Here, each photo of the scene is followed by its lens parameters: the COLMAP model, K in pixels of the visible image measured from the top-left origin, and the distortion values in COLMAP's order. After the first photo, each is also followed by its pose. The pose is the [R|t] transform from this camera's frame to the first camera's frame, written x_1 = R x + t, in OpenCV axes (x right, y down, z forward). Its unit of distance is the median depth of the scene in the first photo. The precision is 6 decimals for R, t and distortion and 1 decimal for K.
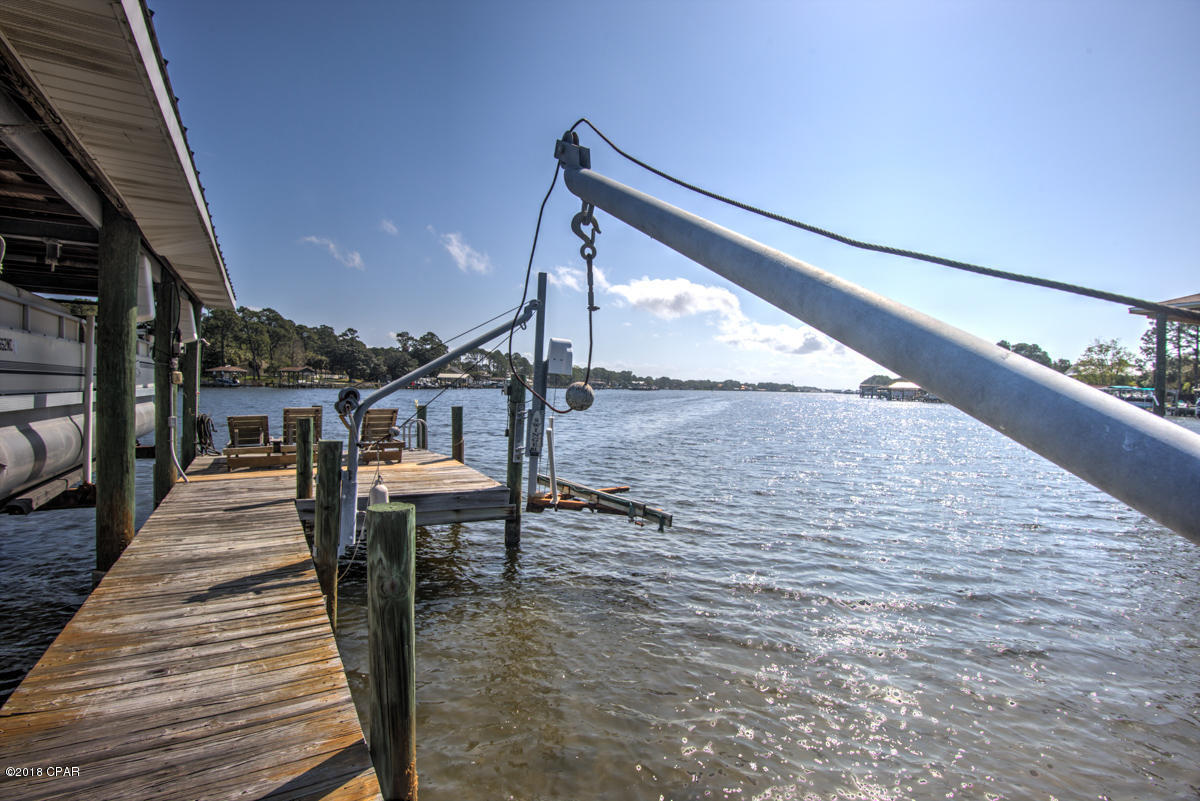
lens RADIAL K [[583.8, 0, 597.6], [0, 583.8, 398.4], [0, 0, 1]] dist [-0.021626, 0.000252]
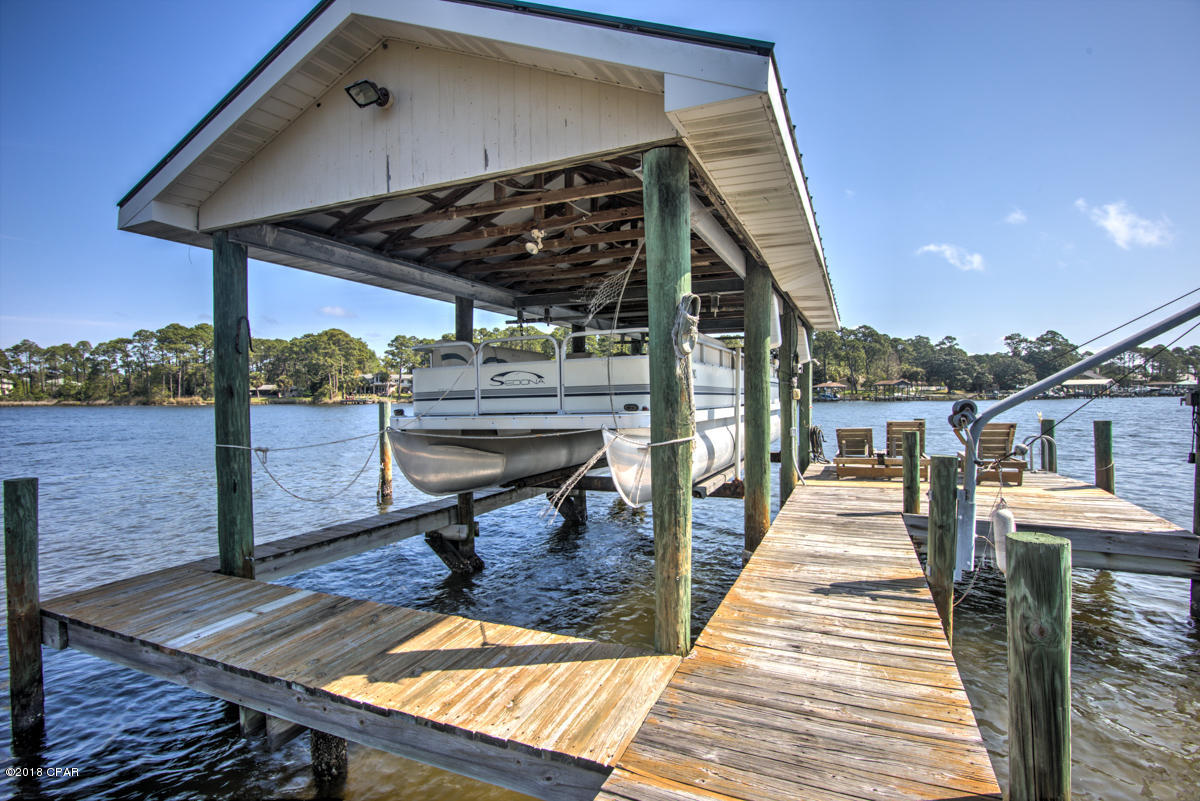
lens RADIAL K [[584.9, 0, 598.6], [0, 584.9, 399.1], [0, 0, 1]] dist [-0.020806, -0.000199]
pose [[0.585391, -0.021582, -0.810464, -0.005987], [0.004490, 0.999717, -0.023379, -0.000219], [0.810738, 0.010047, 0.585322, -0.003904]]
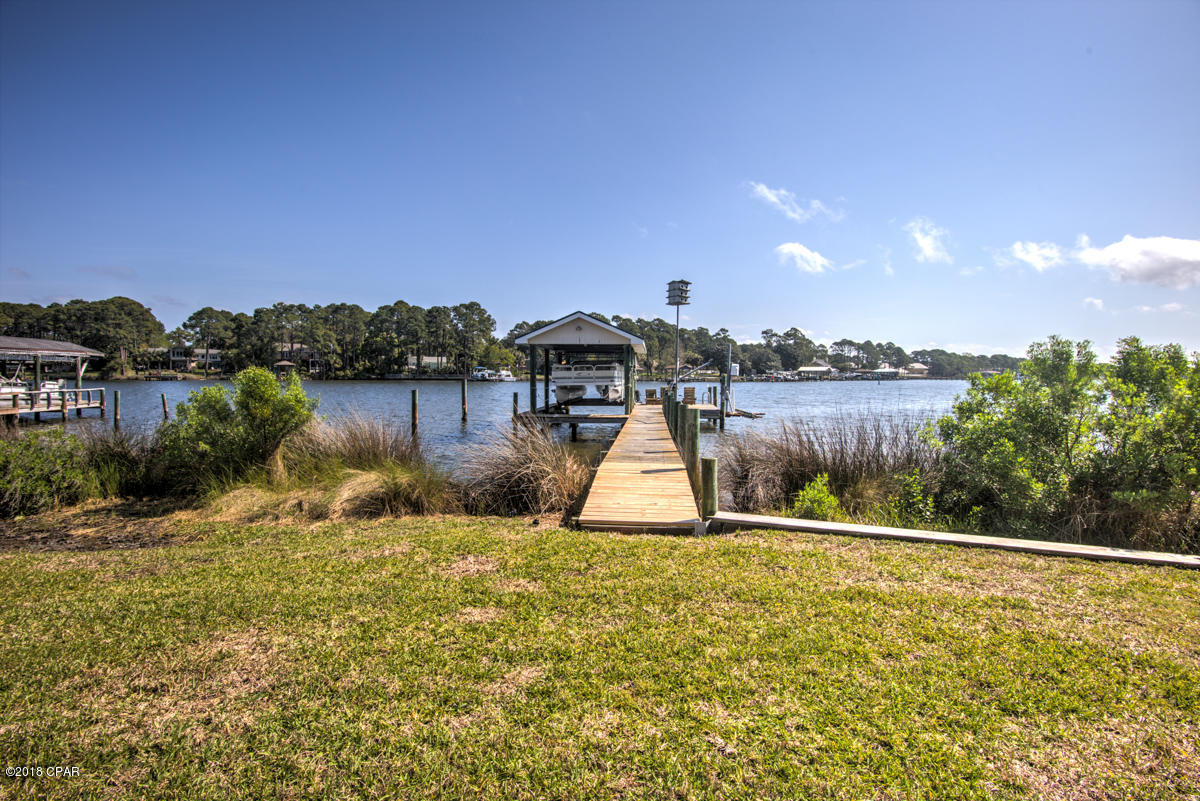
lens RADIAL K [[583.8, 0, 597.6], [0, 583.8, 398.4], [0, 0, 1]] dist [-0.021626, 0.000252]
pose [[0.813990, 0.005645, -0.580851, 0.620959], [0.001309, 0.999932, 0.011552, 0.025259], [0.580877, -0.010164, 0.813928, -1.082371]]
